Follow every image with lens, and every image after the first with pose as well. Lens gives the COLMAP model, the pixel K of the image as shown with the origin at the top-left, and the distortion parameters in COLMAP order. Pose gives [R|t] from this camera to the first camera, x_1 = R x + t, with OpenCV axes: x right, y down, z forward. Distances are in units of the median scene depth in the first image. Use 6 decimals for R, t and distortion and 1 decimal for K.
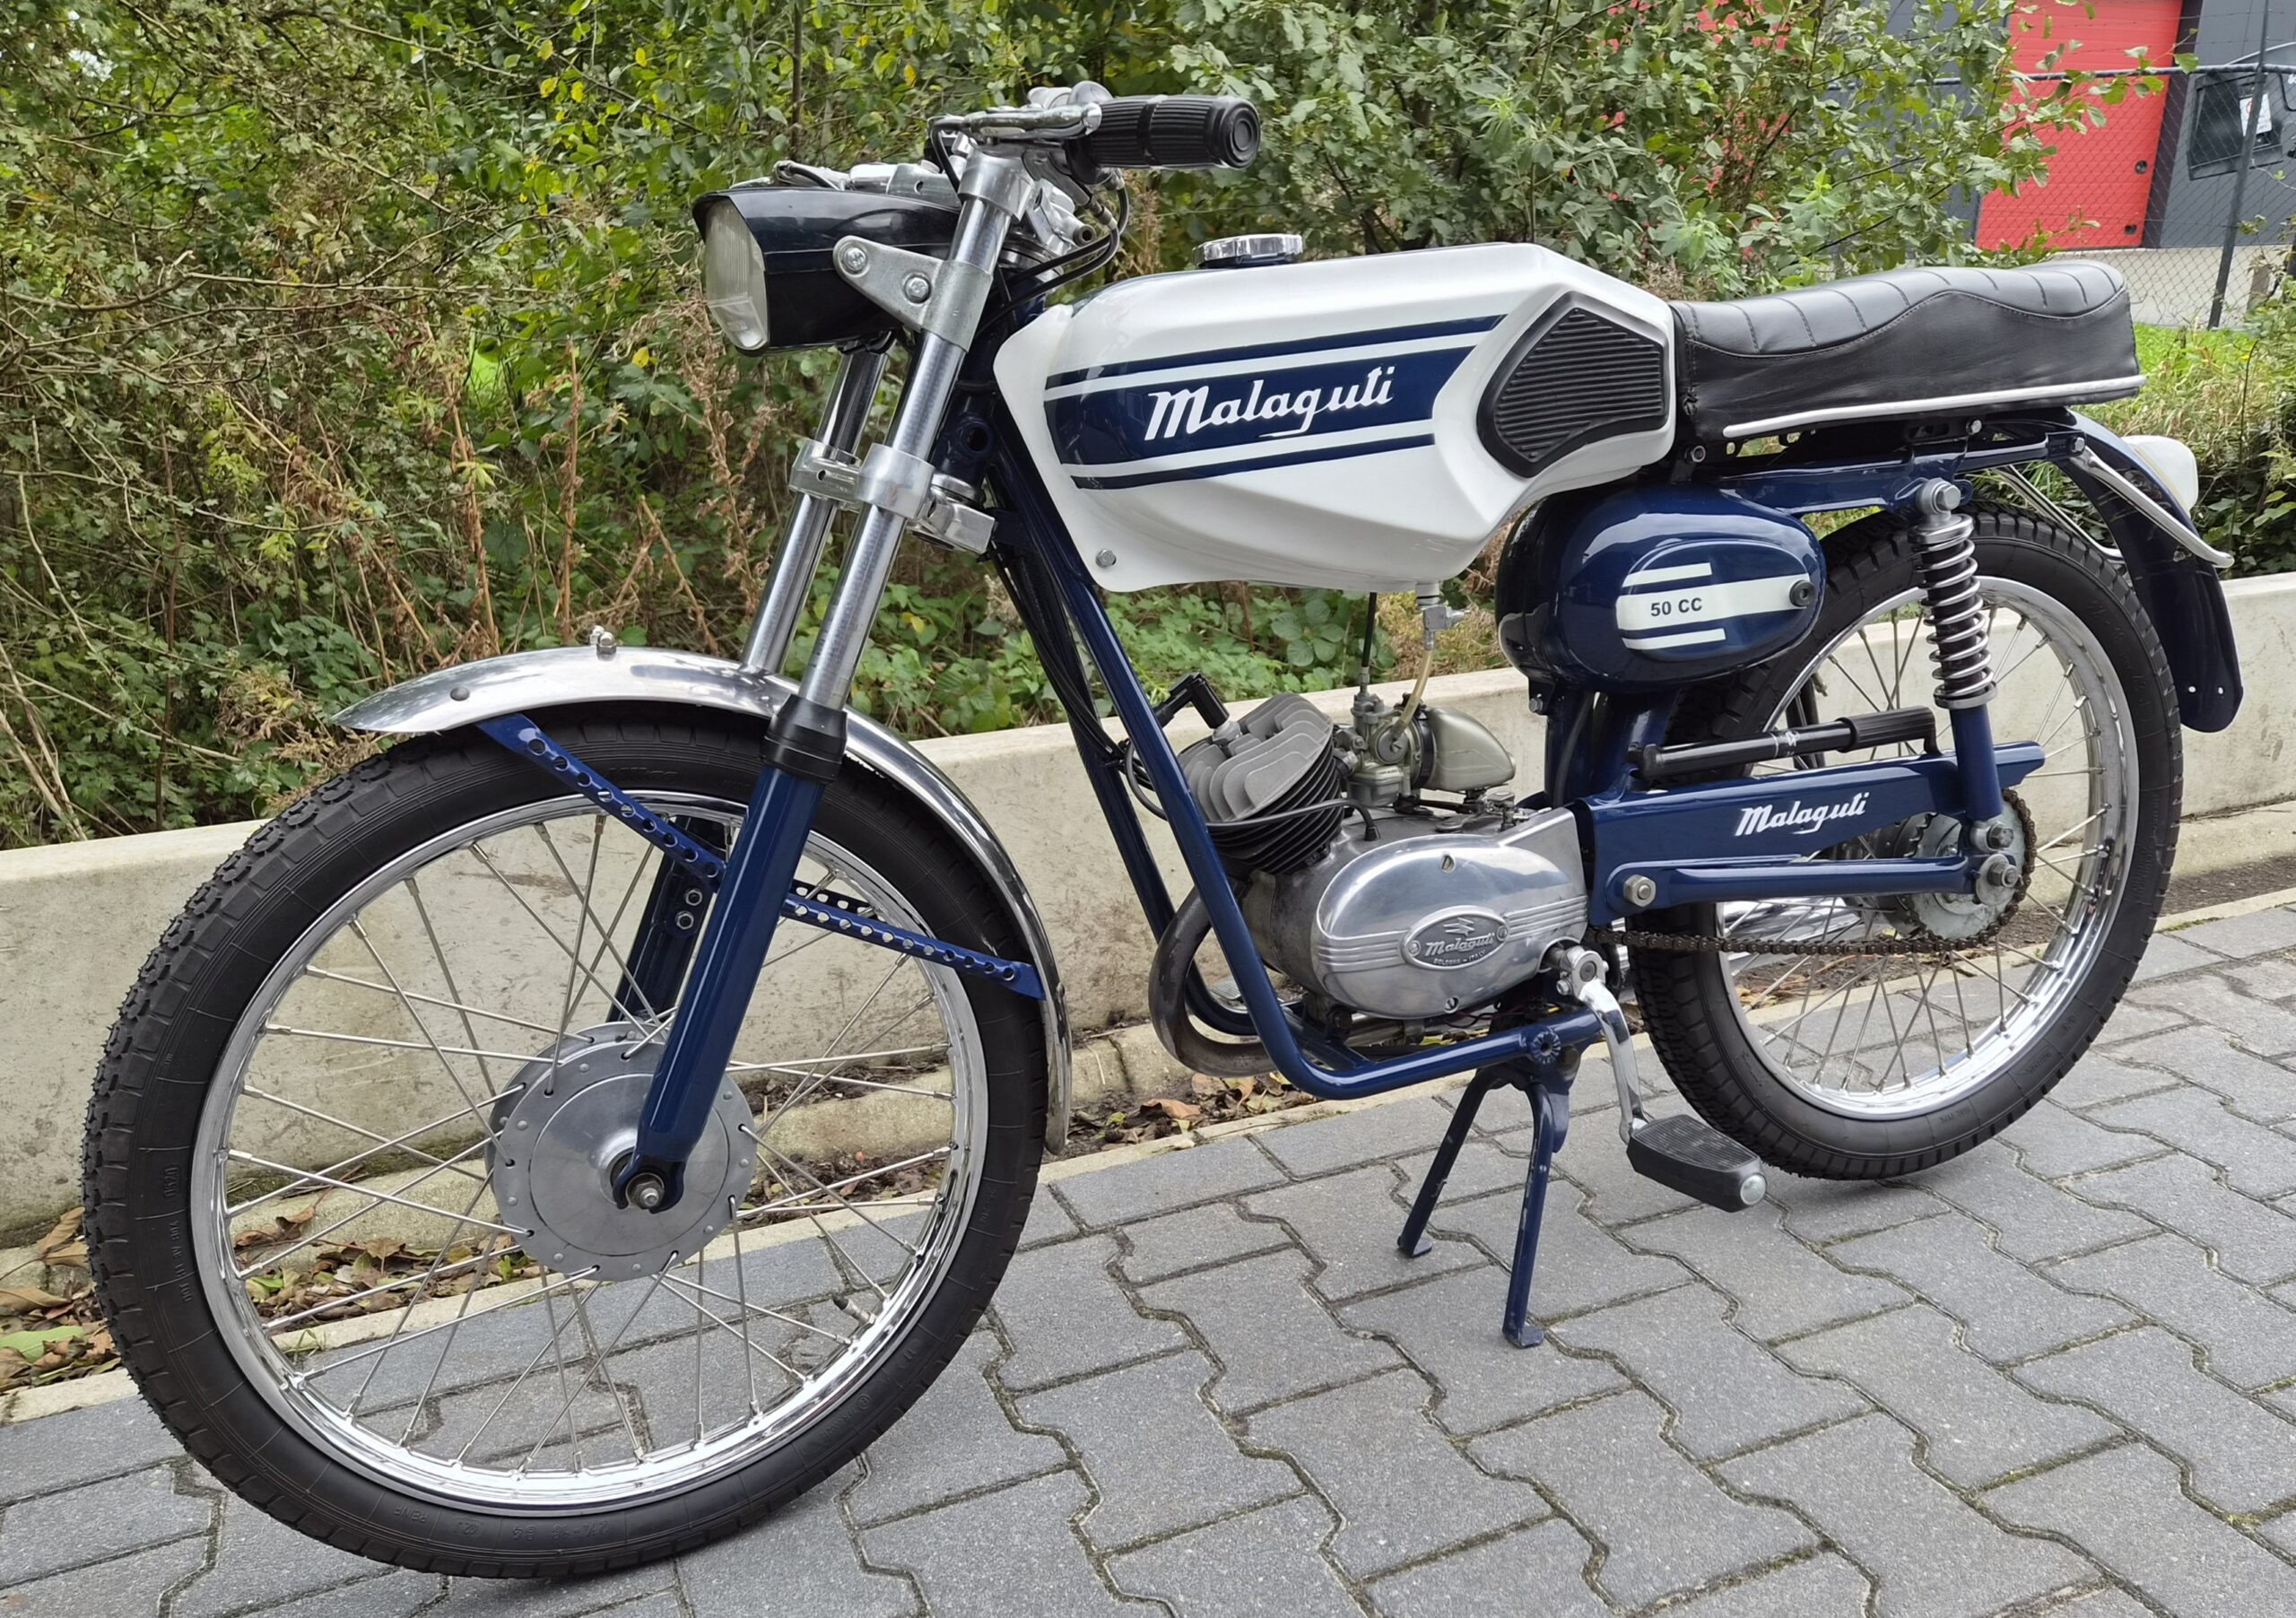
lens RADIAL K [[1882.9, 0, 1194.0], [0, 1882.9, 887.8], [0, 0, 1]] dist [0.065437, -0.014277]
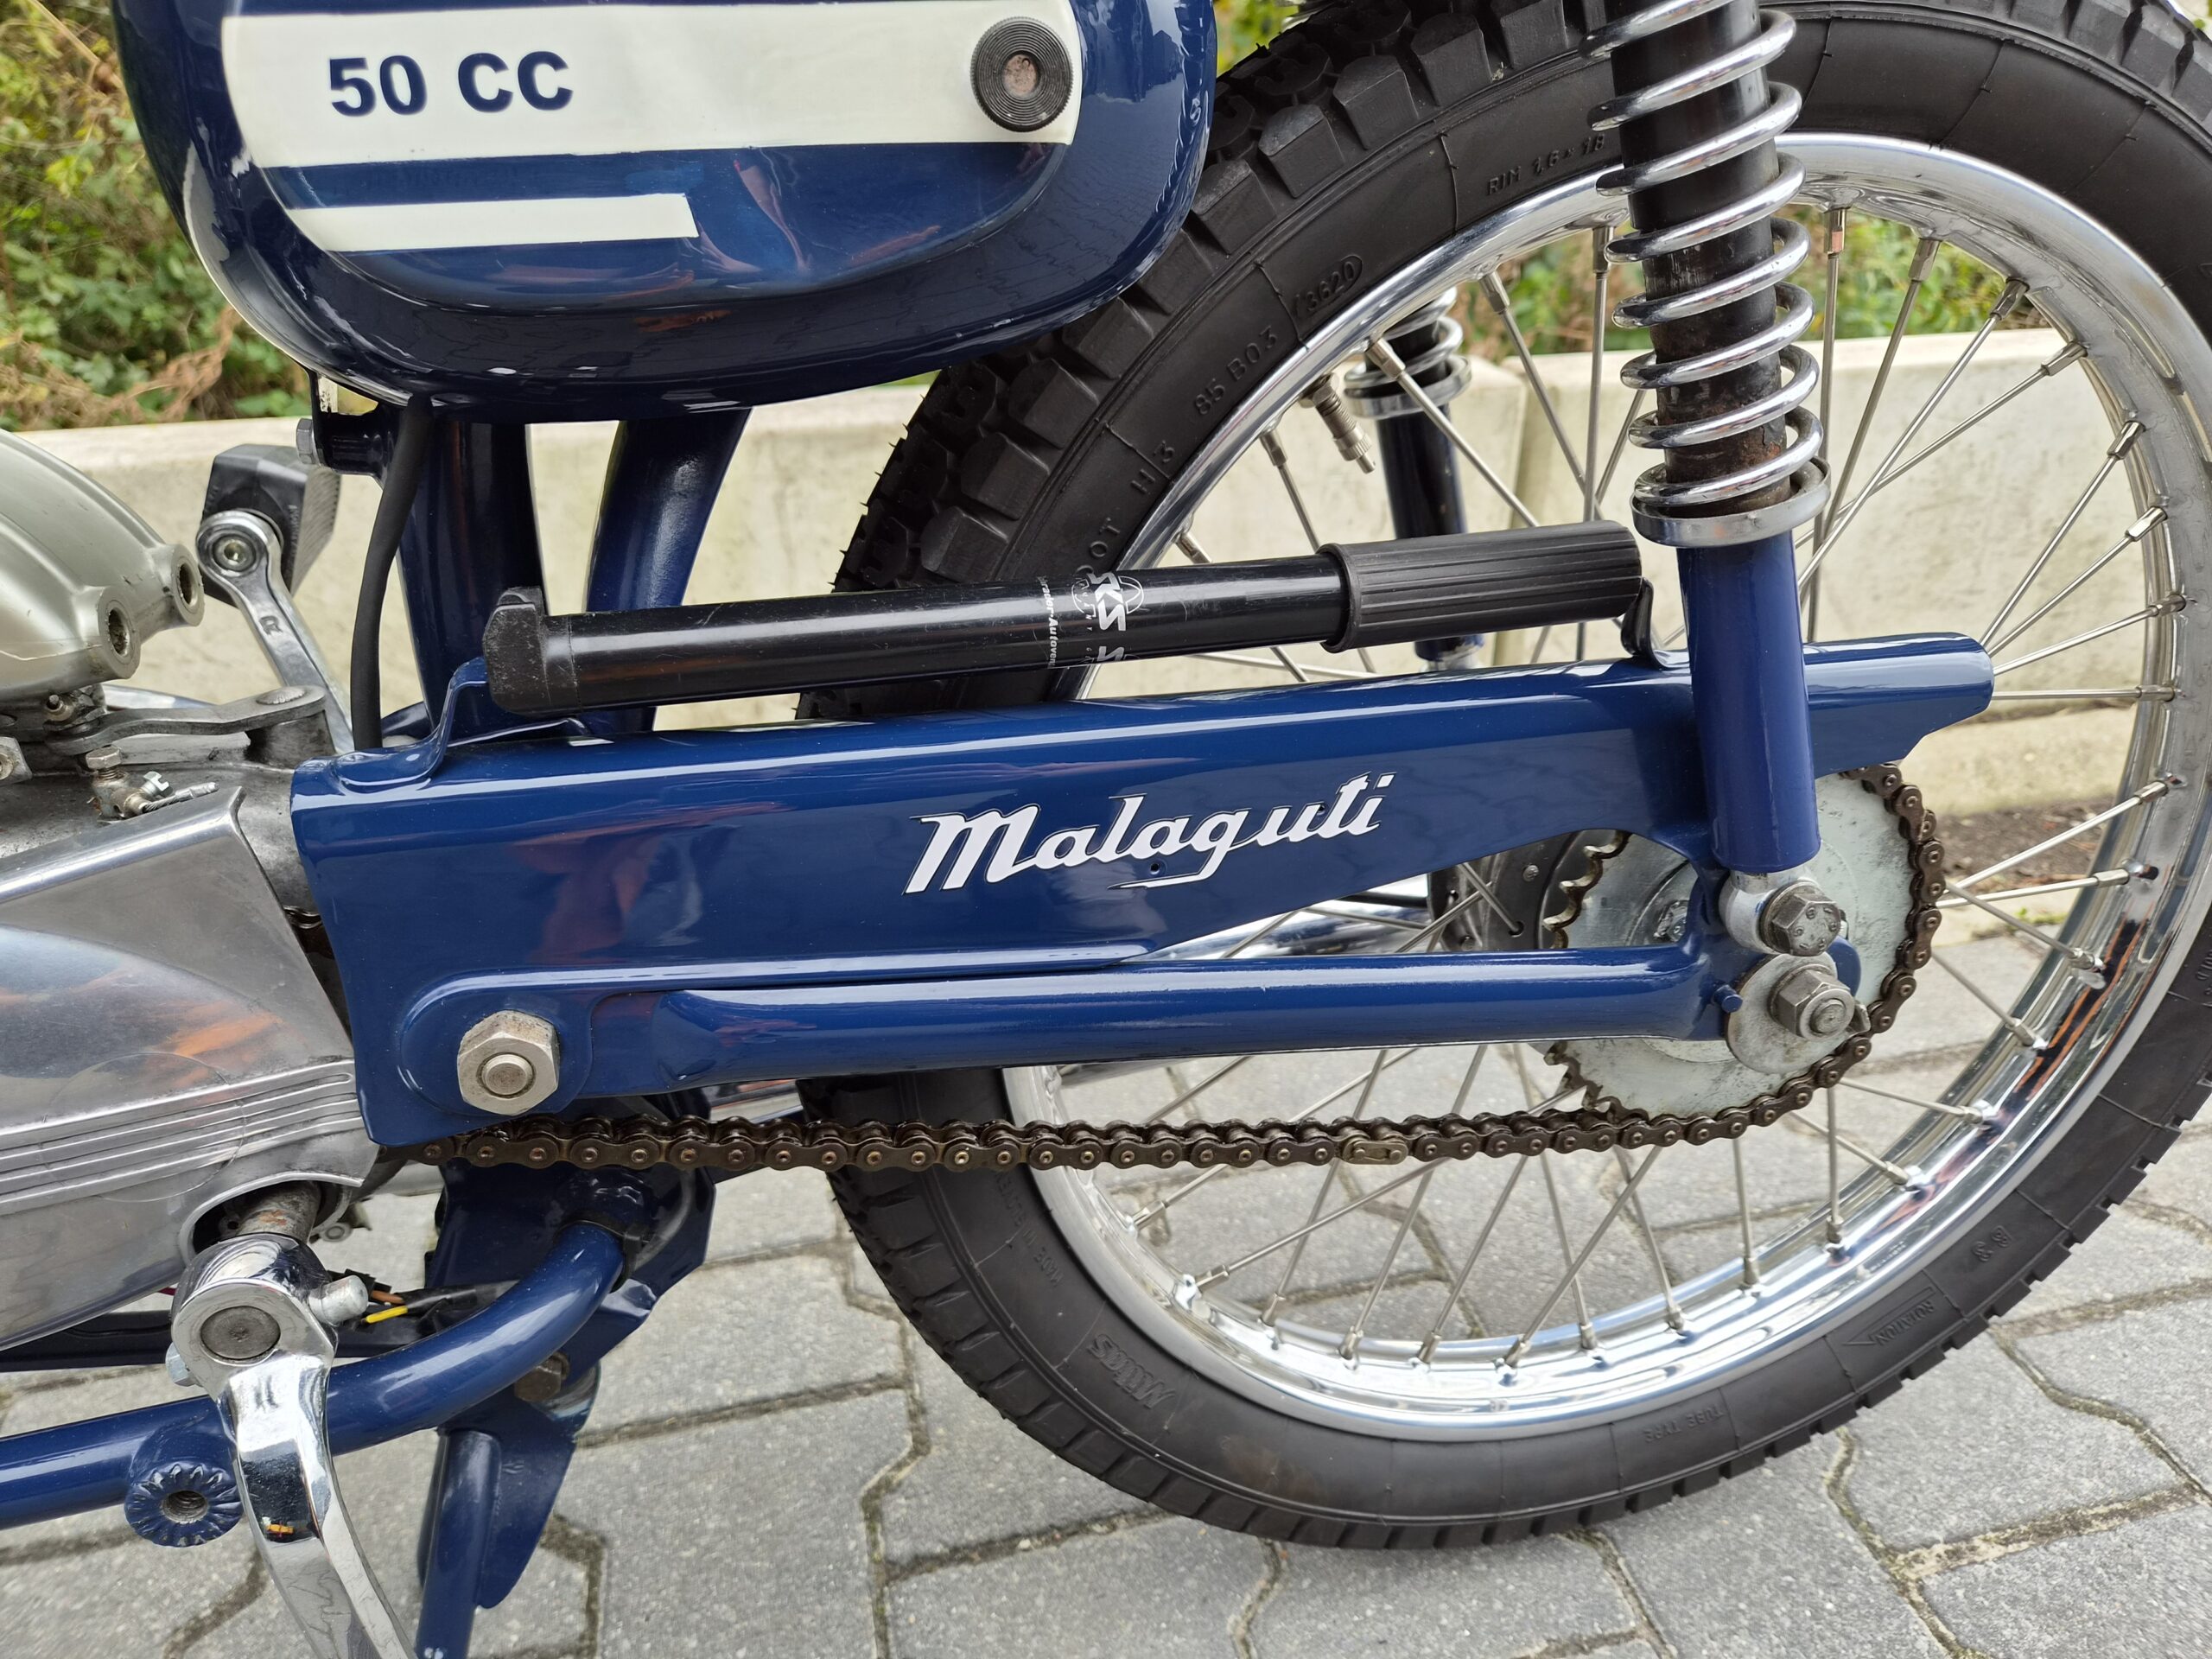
lens RADIAL K [[1531.7, 0, 1132.4], [0, 1531.7, 812.4], [0, 0, 1]] dist [0.038636, -0.032020]
pose [[0.983787, 0.101350, -0.147961, 0.377762], [-0.076251, 0.983104, 0.166413, -0.091962], [0.162326, -0.152432, 0.974892, 0.781337]]
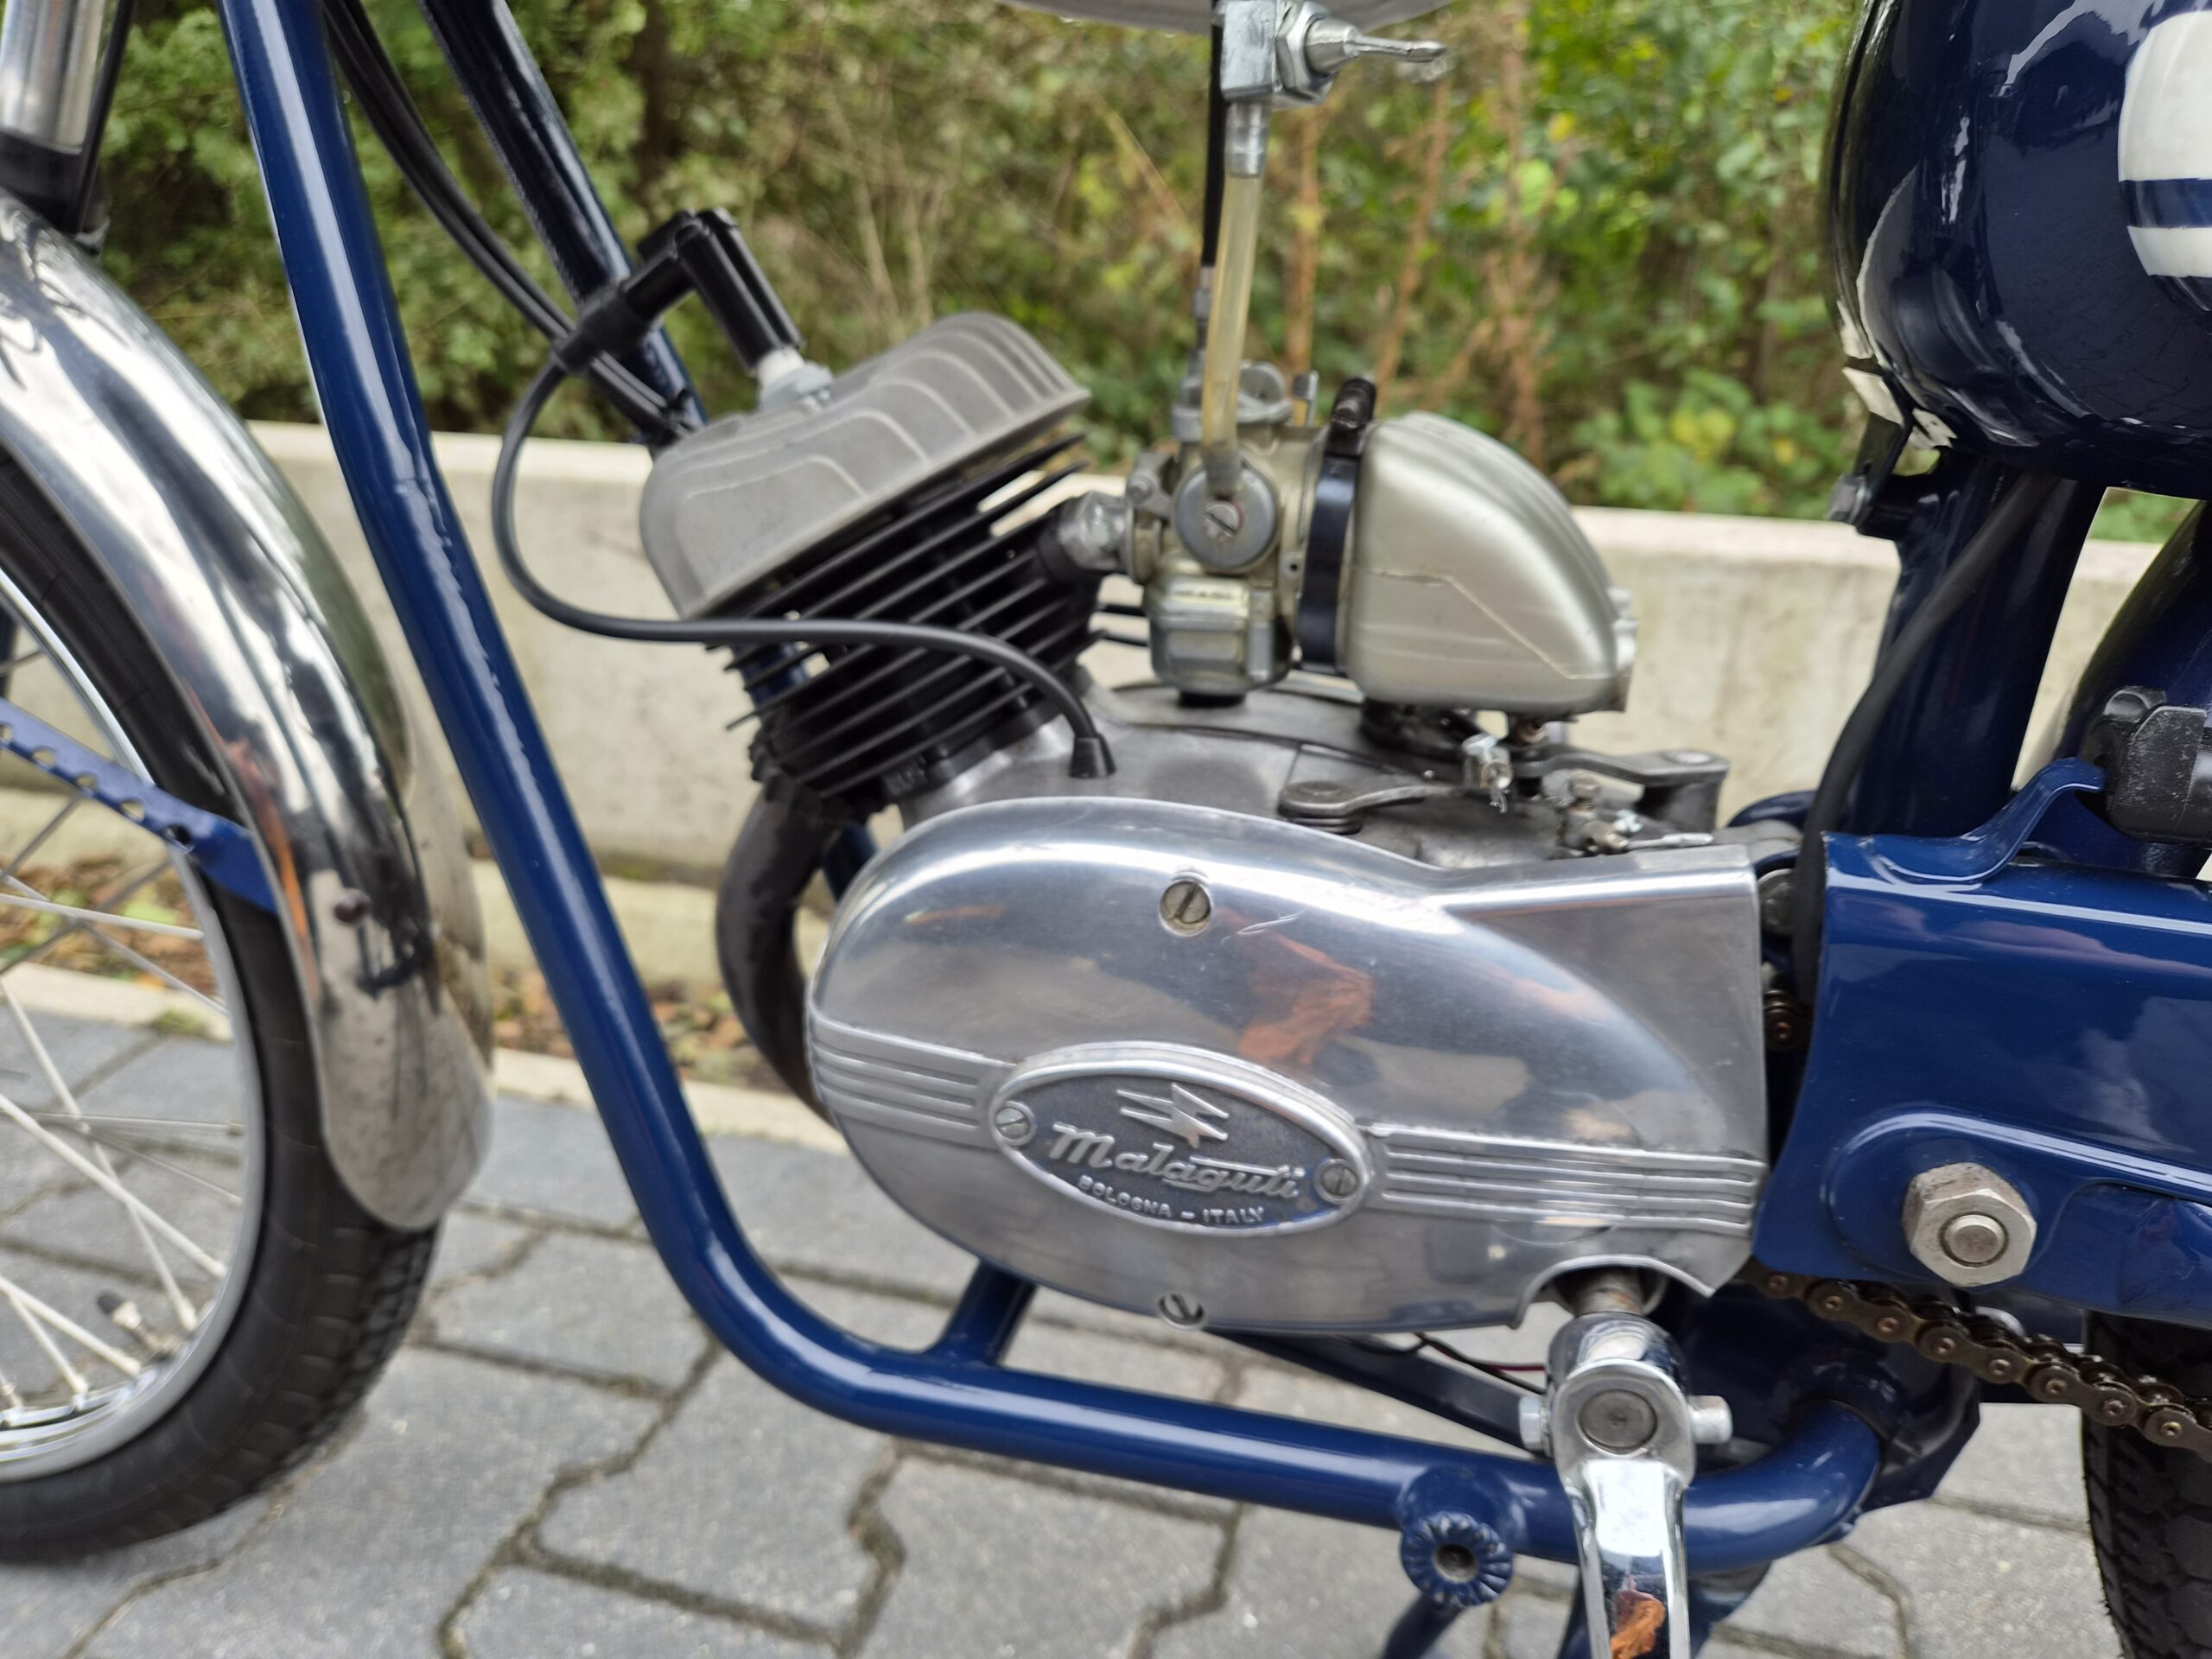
lens RADIAL K [[1531.7, 0, 1120.7], [0, 1531.7, 836.1], [0, 0, 1]] dist [0.038636, -0.032020]
pose [[0.764224, 0.284814, -0.578655, 0.259432], [-0.231637, 0.958555, 0.165881, -0.061415], [0.601918, 0.007268, 0.798525, 0.759365]]
